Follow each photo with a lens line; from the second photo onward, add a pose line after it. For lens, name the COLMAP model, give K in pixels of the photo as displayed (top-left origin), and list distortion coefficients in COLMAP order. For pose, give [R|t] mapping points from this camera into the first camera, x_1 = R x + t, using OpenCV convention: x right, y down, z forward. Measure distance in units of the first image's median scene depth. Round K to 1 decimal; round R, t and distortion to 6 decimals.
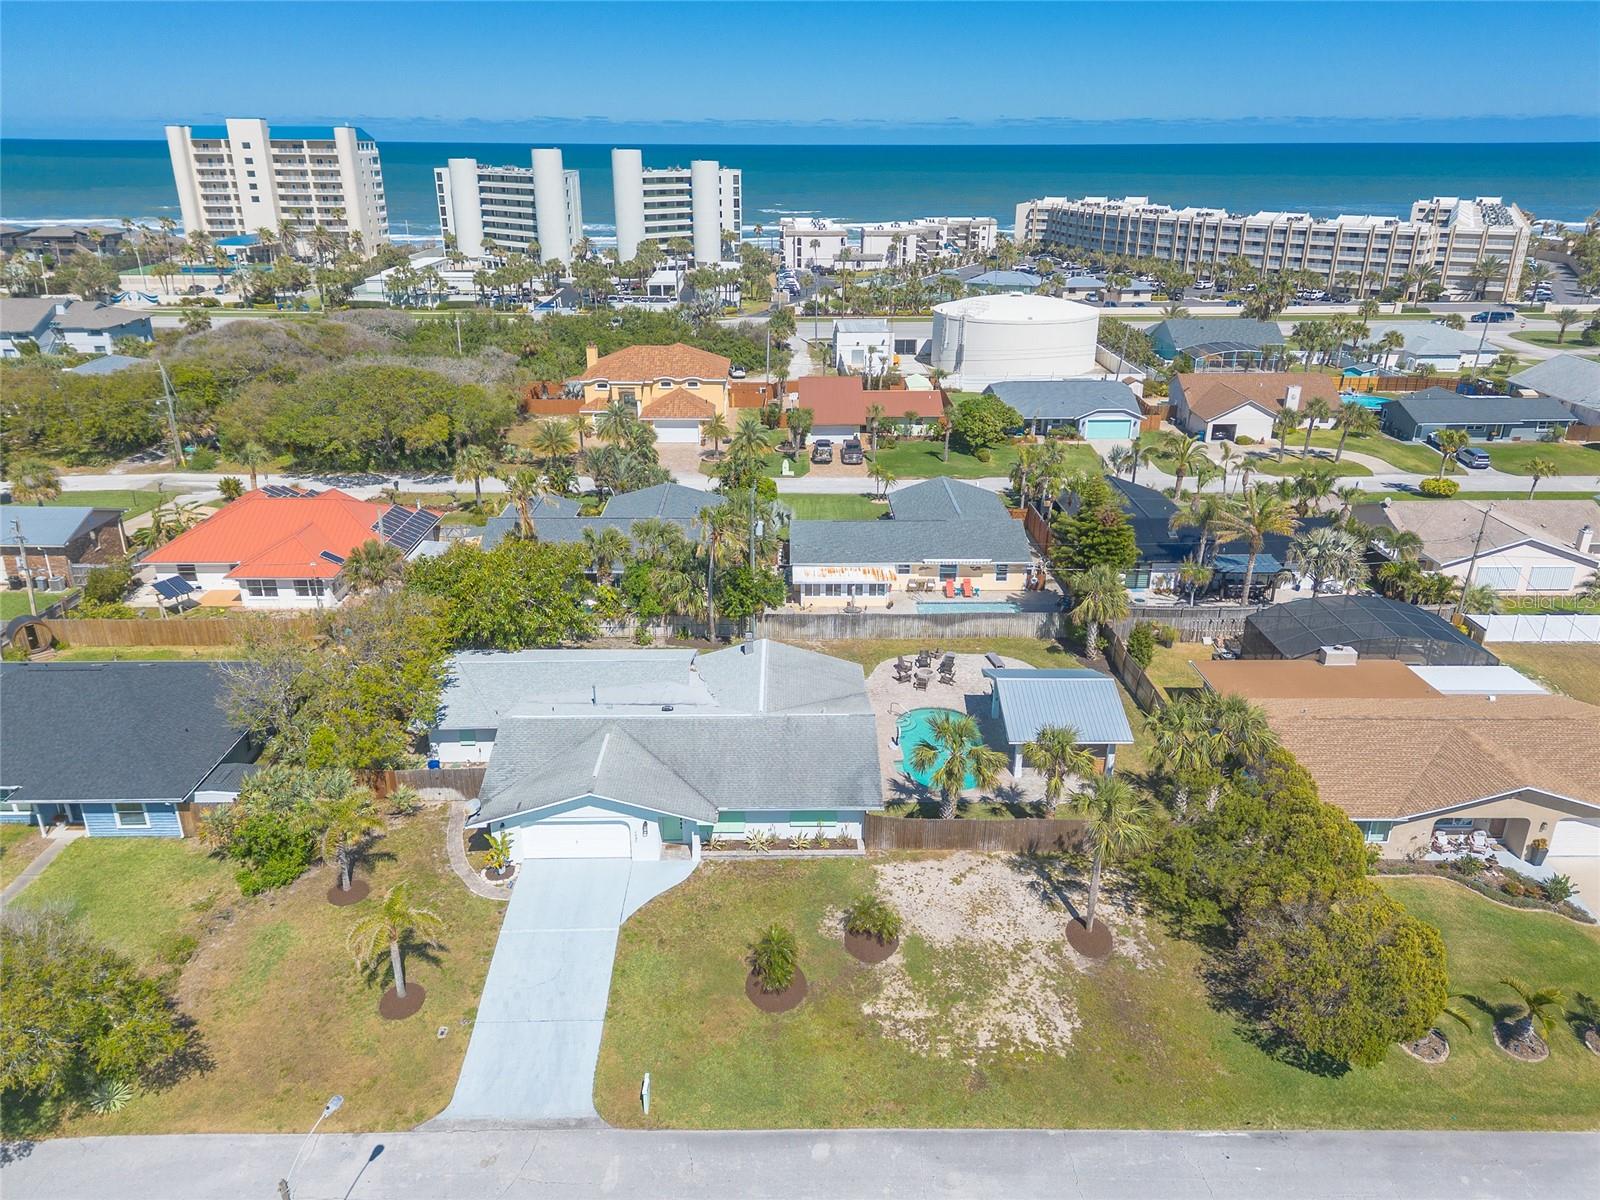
lens RADIAL K [[1130.2, 0, 801.2], [0, 1130.2, 602.1], [0, 0, 1]] dist [0.066954, -0.065333]
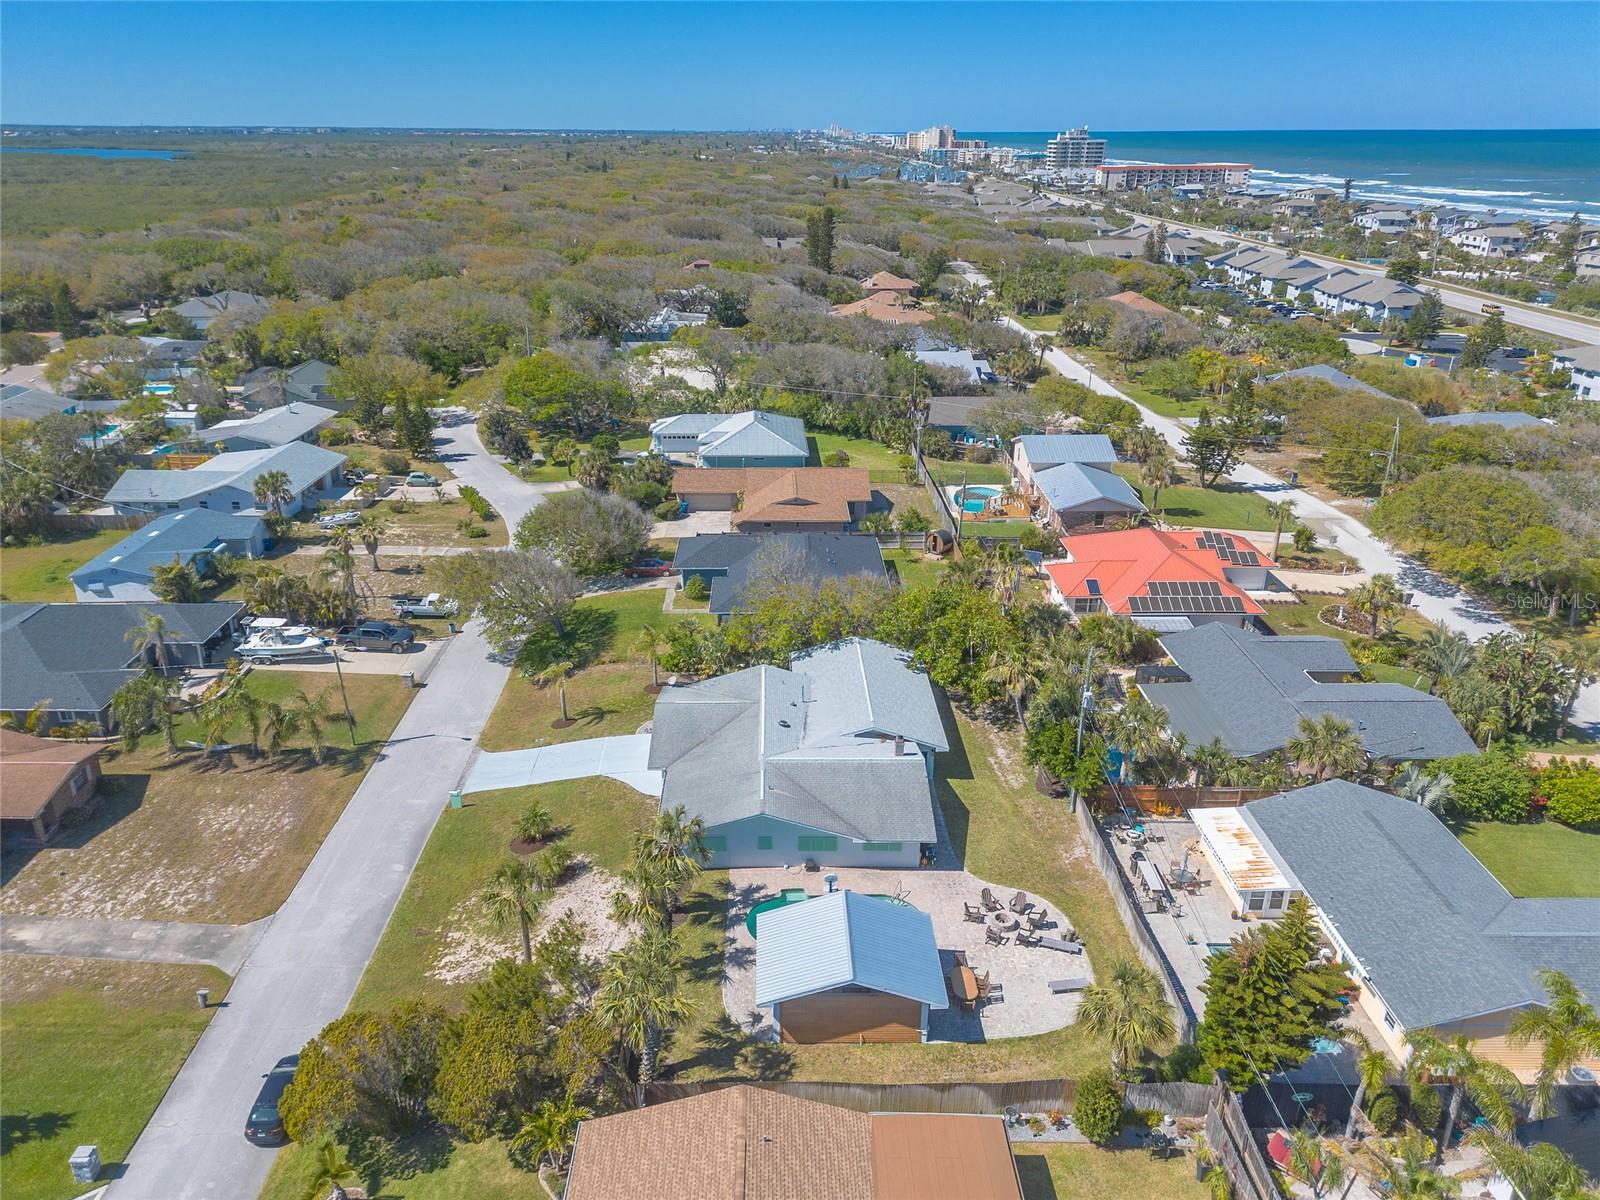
lens RADIAL K [[1137.4, 0, 775.5], [0, 1137.4, 601.2], [0, 0, 1]] dist [0.071303, -0.066669]
pose [[-0.006410, 0.377127, -0.926139, 0.670840], [-0.375754, 0.857378, 0.351728, -0.310176], [0.926697, 0.350256, 0.136211, 0.534826]]
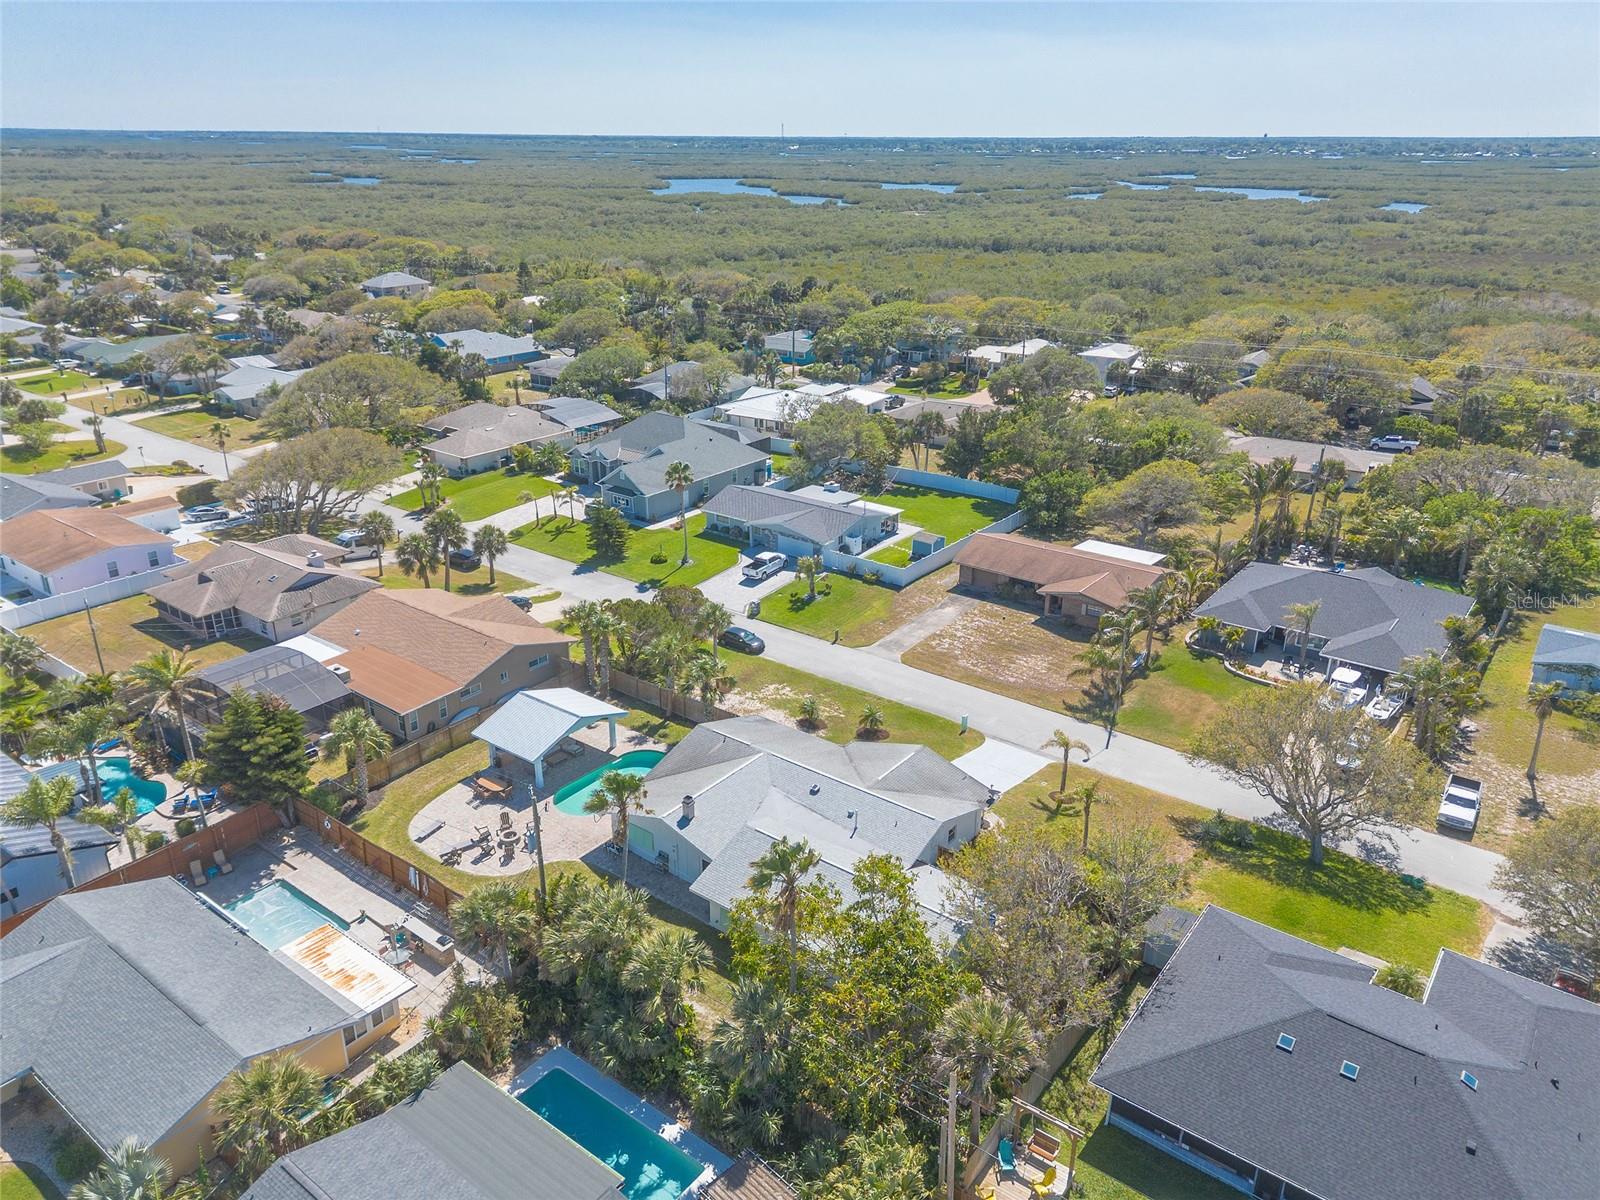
lens RADIAL K [[1122.6, 0, 798.0], [0, 1122.6, 627.7], [0, 0, 1]] dist [0.095932, -0.105135]
pose [[-0.788284, -0.251248, 0.561679, -0.491836], [0.222343, 0.734846, 0.640754, -0.534455], [-0.573735, 0.629981, -0.523404, 1.042790]]
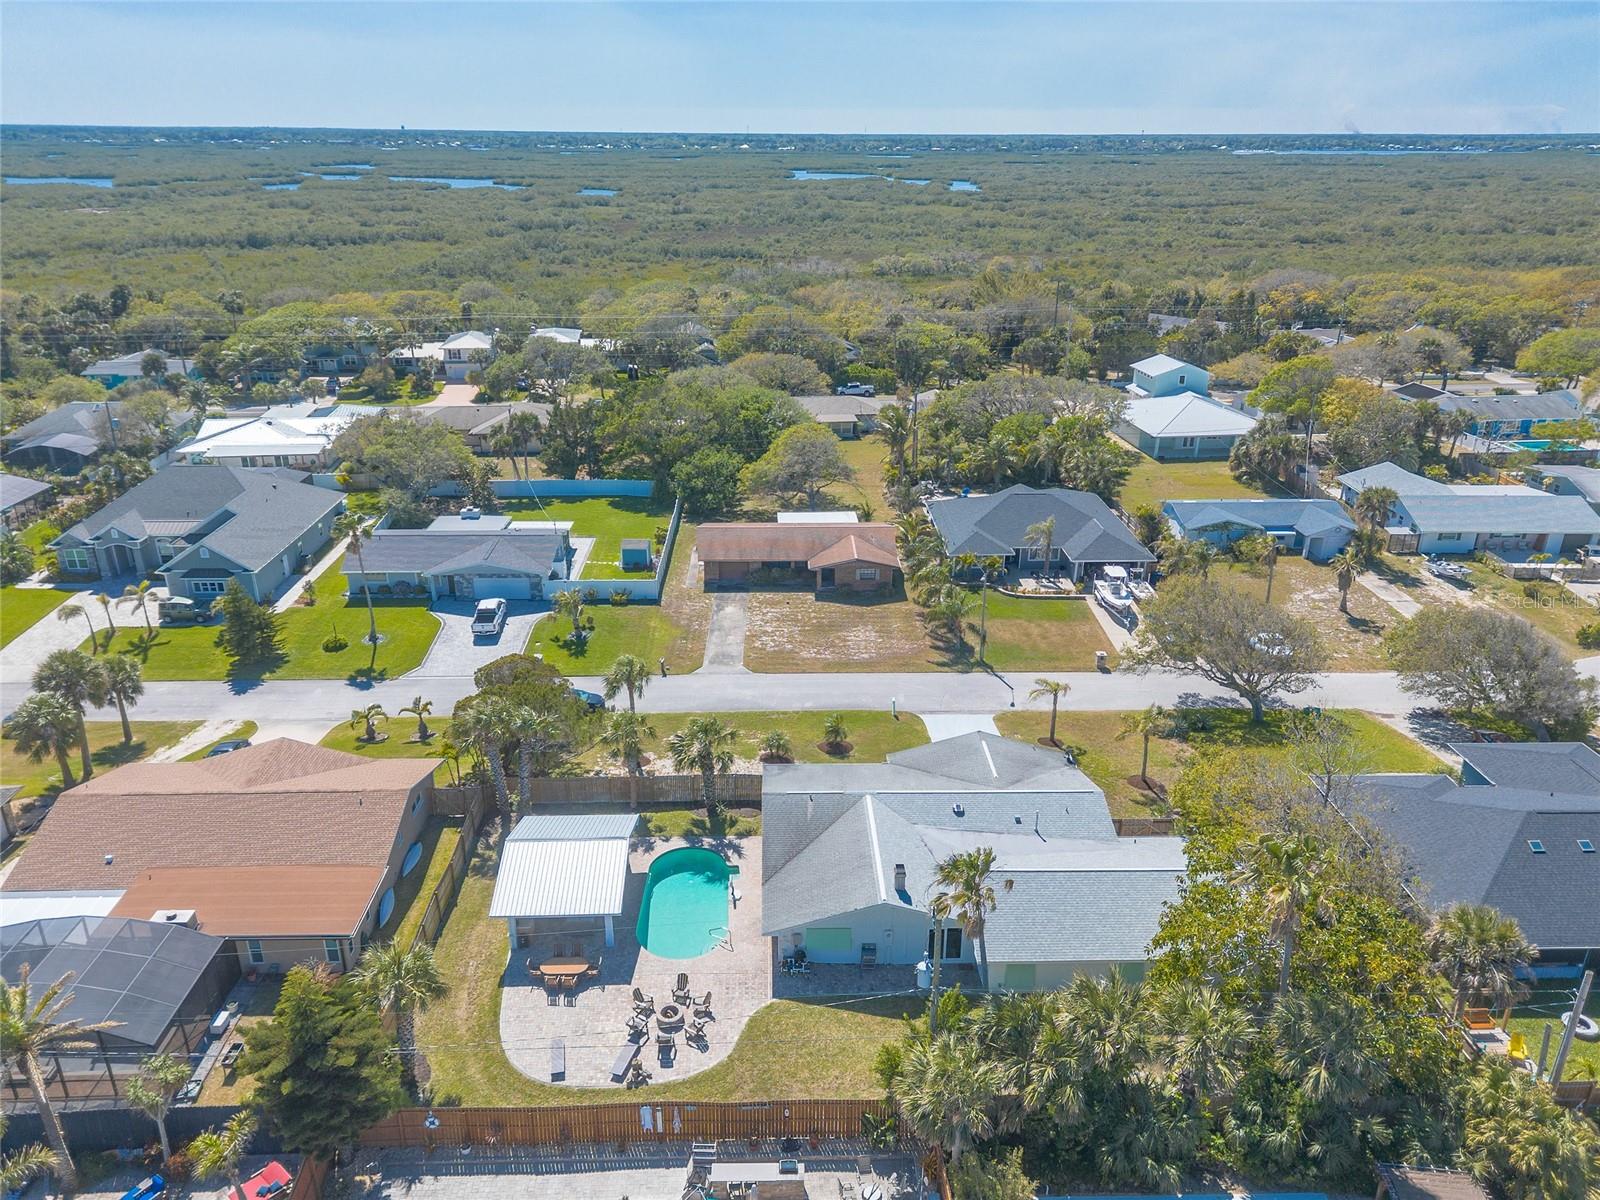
lens RADIAL K [[1119.2, 0, 804.6], [0, 1119.2, 620.8], [0, 0, 1]] dist [0.081709, -0.083002]
pose [[-0.999805, 0.000130, -0.019744, 0.031030], [-0.013933, 0.703866, 0.710196, -0.529458], [0.013989, 0.710333, -0.703727, 1.108210]]
